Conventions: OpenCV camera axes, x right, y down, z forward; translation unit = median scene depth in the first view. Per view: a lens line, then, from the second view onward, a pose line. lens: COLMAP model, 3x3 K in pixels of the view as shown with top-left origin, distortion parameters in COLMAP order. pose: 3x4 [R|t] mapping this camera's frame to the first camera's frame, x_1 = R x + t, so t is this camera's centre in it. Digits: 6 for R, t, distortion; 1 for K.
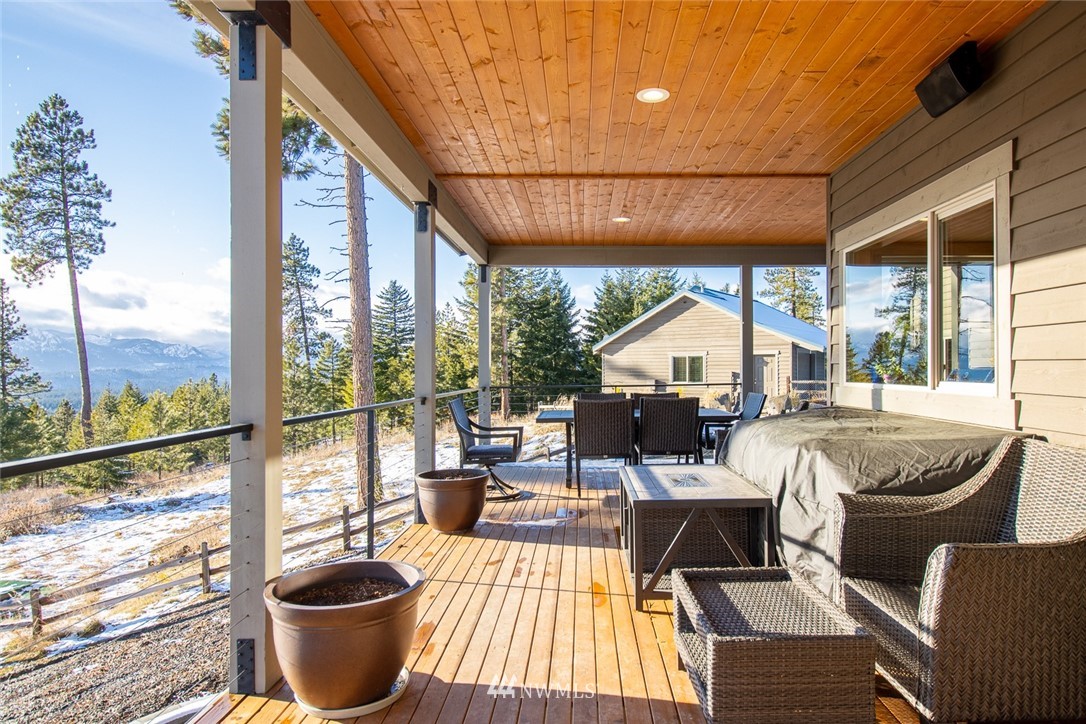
lens RADIAL K [[654.6, 0, 543.0], [0, 654.6, 362.0], [0, 0, 1]] dist [0.024217, 0.000302]
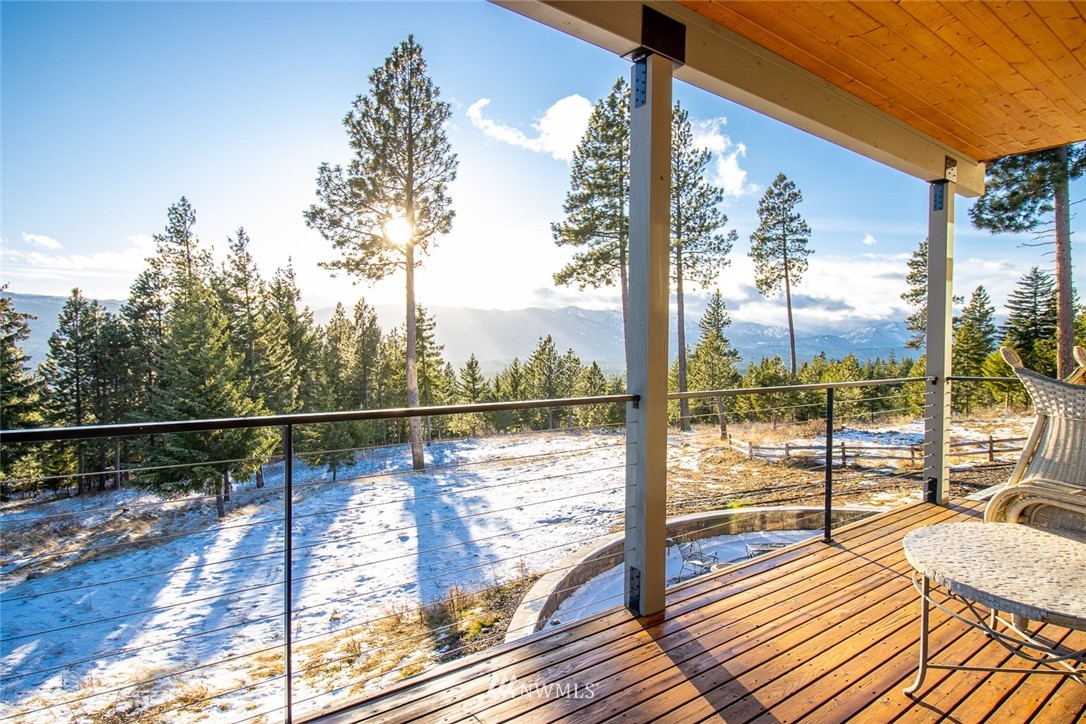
lens RADIAL K [[593.3, 0, 550.5], [0, 593.3, 362.4], [0, 0, 1]] dist [0.002437, -0.000429]
pose [[0.652216, 0.029394, -0.757463, -0.006717], [-0.002086, 0.999314, 0.036983, -0.003853], [0.758030, -0.022541, 0.651830, -0.347506]]
